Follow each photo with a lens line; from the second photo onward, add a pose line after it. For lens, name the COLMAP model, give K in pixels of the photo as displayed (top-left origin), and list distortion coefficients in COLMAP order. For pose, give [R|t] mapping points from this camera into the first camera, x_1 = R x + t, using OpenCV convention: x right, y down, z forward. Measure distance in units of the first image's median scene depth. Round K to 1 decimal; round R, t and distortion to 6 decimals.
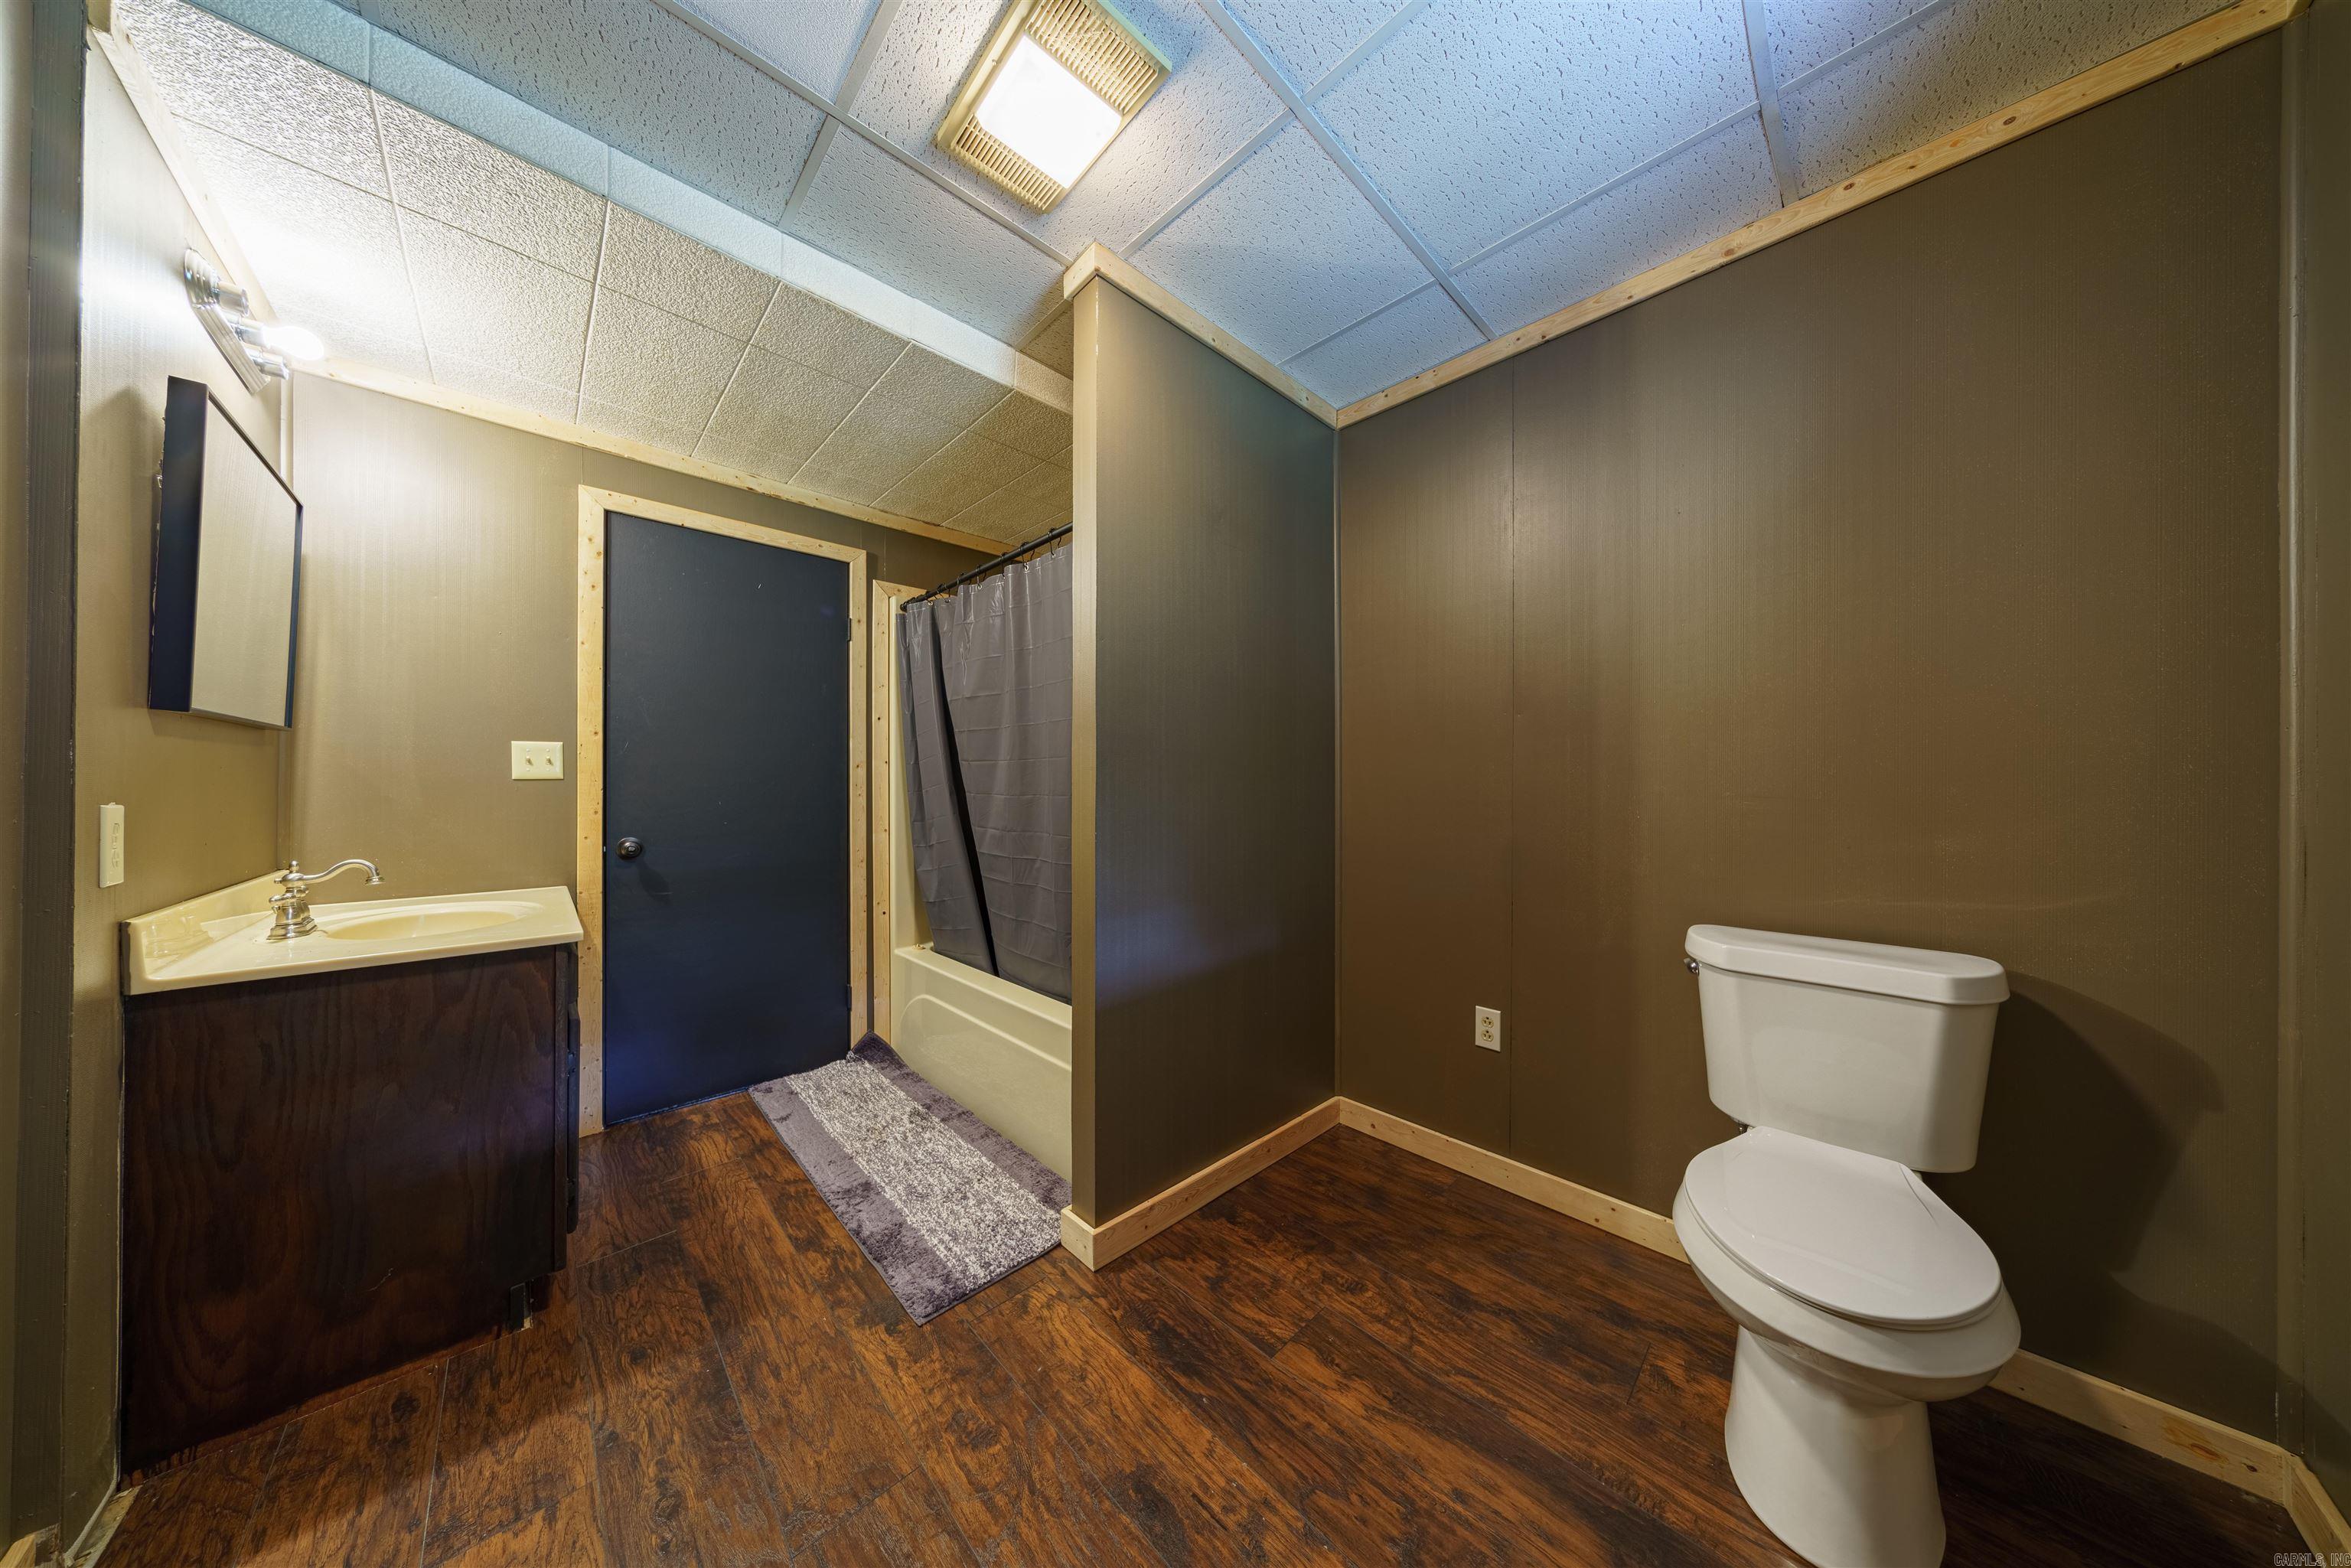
lens RADIAL K [[669.6, 0, 1174.5], [0, 669.6, 787.5], [0, 0, 1]] dist [-0.006106, 0.000747]
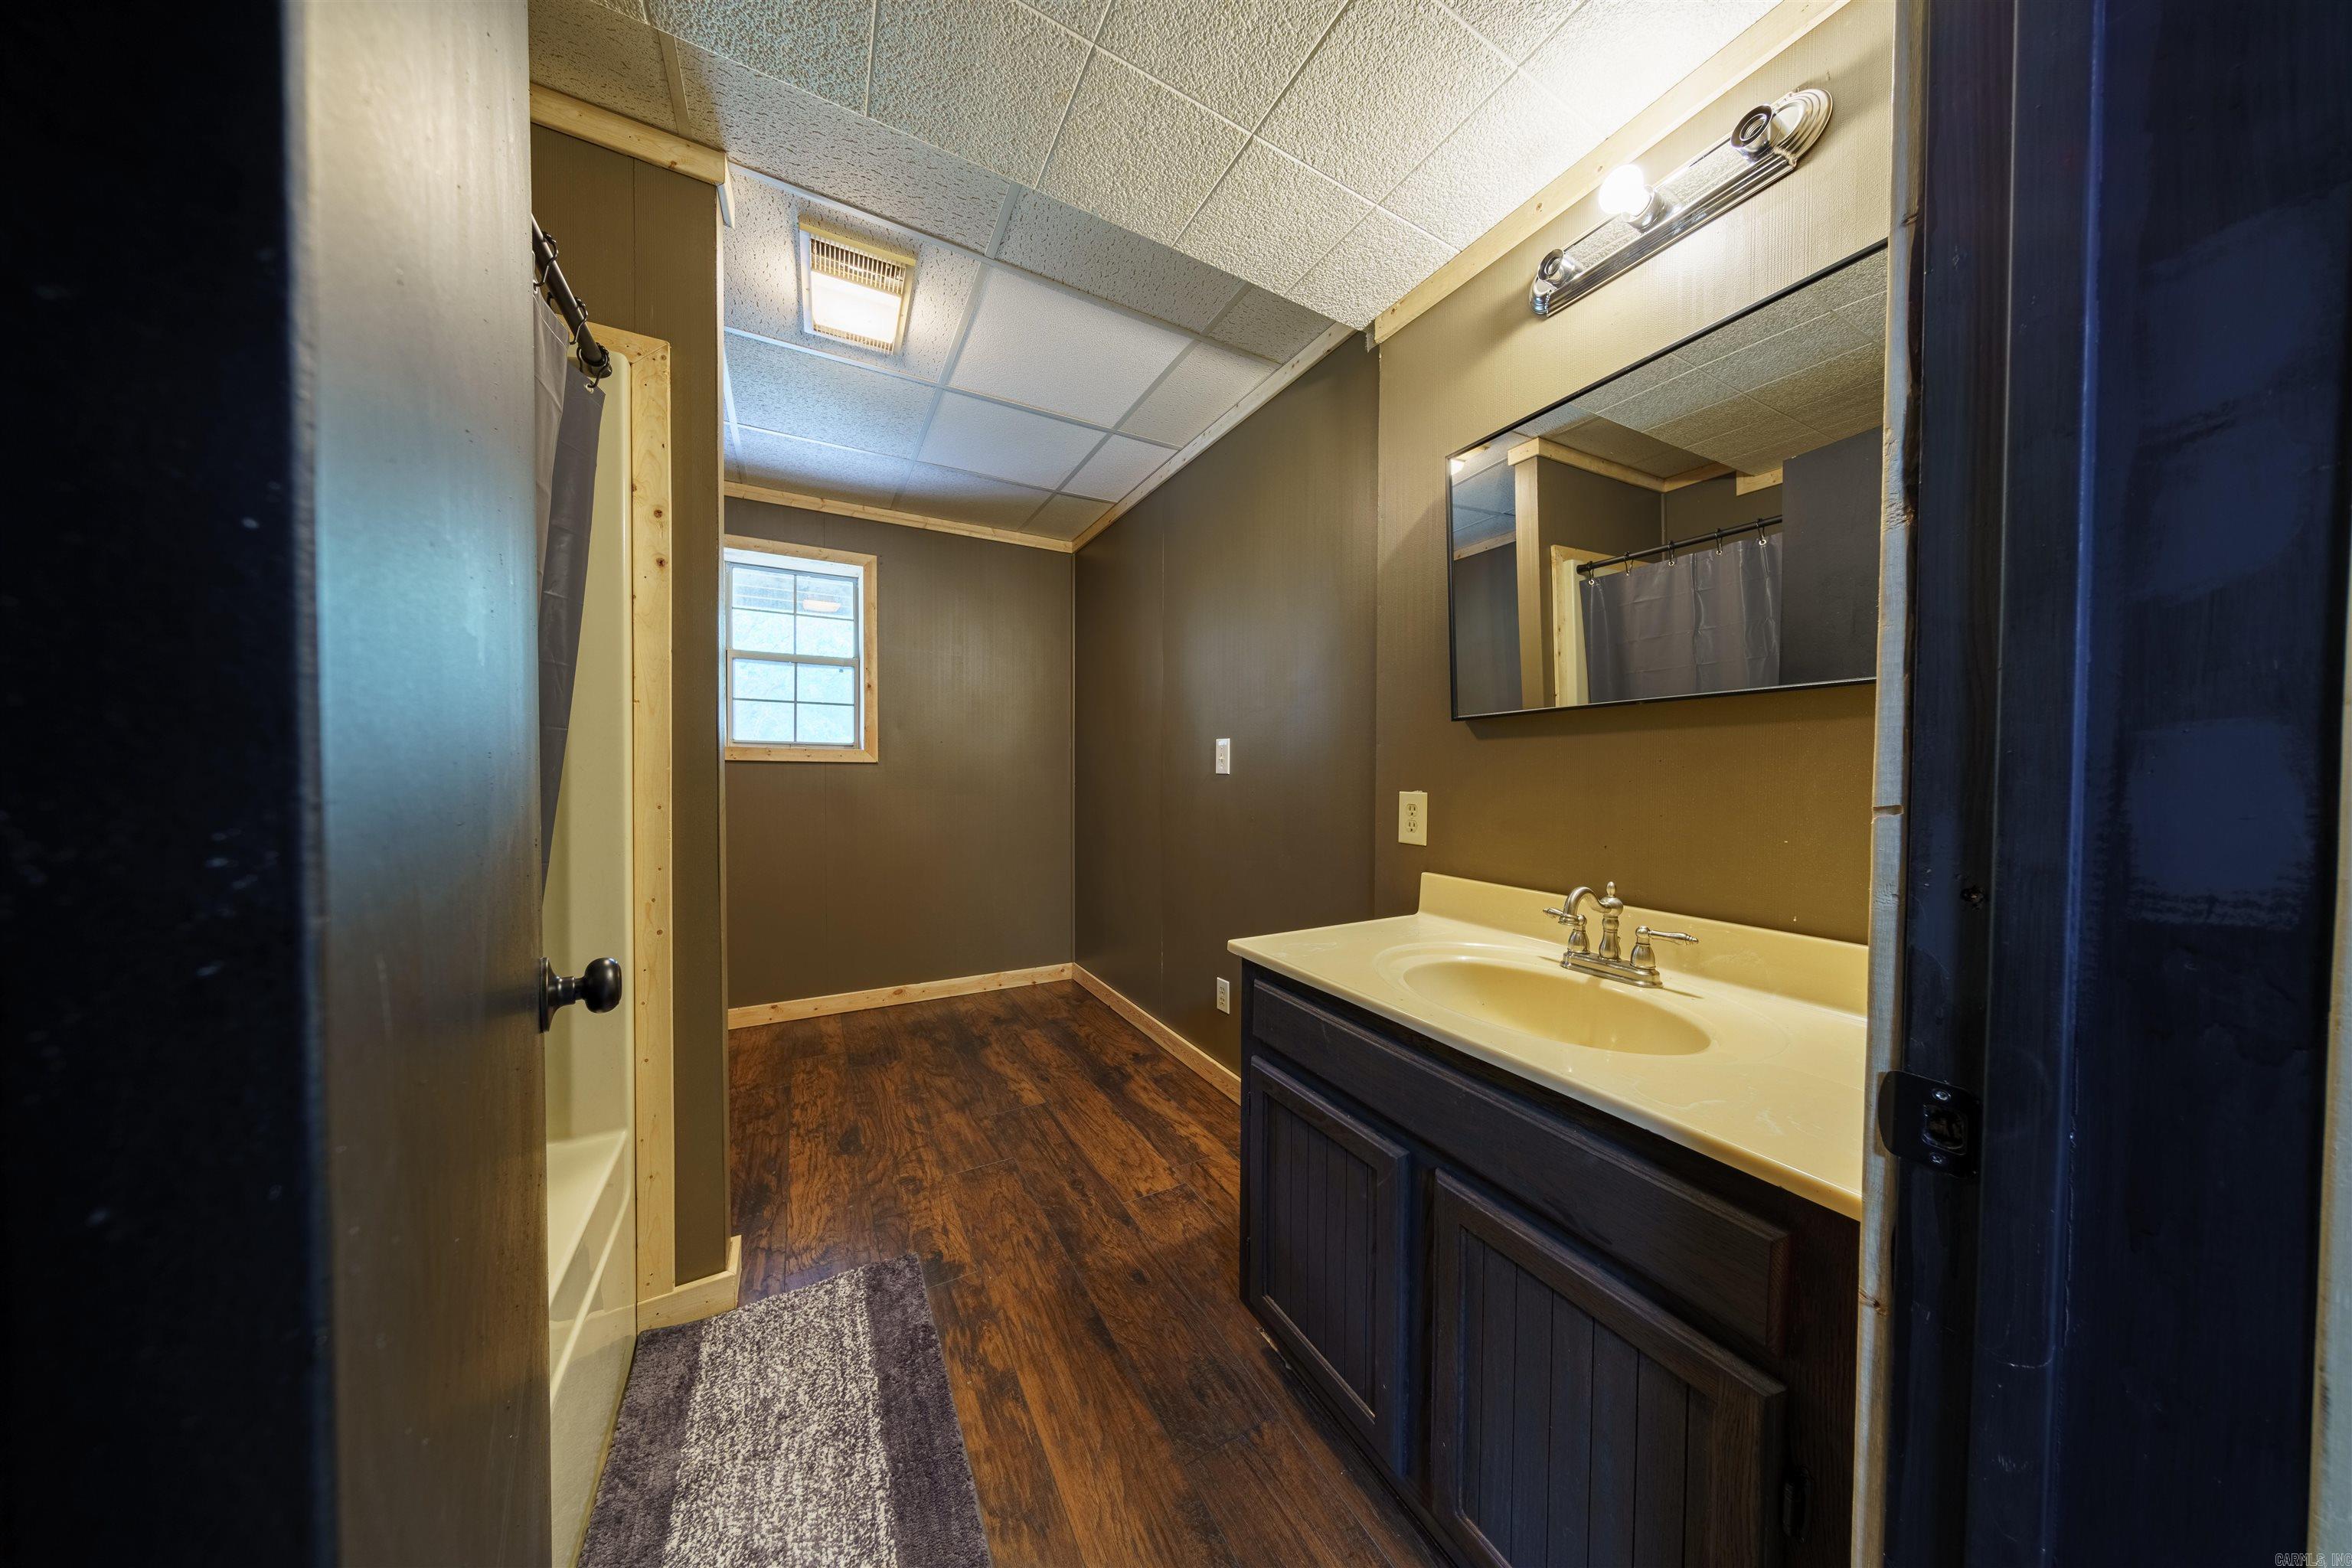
lens RADIAL K [[669.9, 0, 1171.8], [0, 669.9, 781.8], [0, 0, 1]] dist [-0.006106, 0.000747]
pose [[-0.964643, -0.009457, 0.263391, -1.119779], [-0.006302, 0.999898, 0.012819, -0.010754], [-0.263485, 0.010706, -0.964604, 2.017980]]
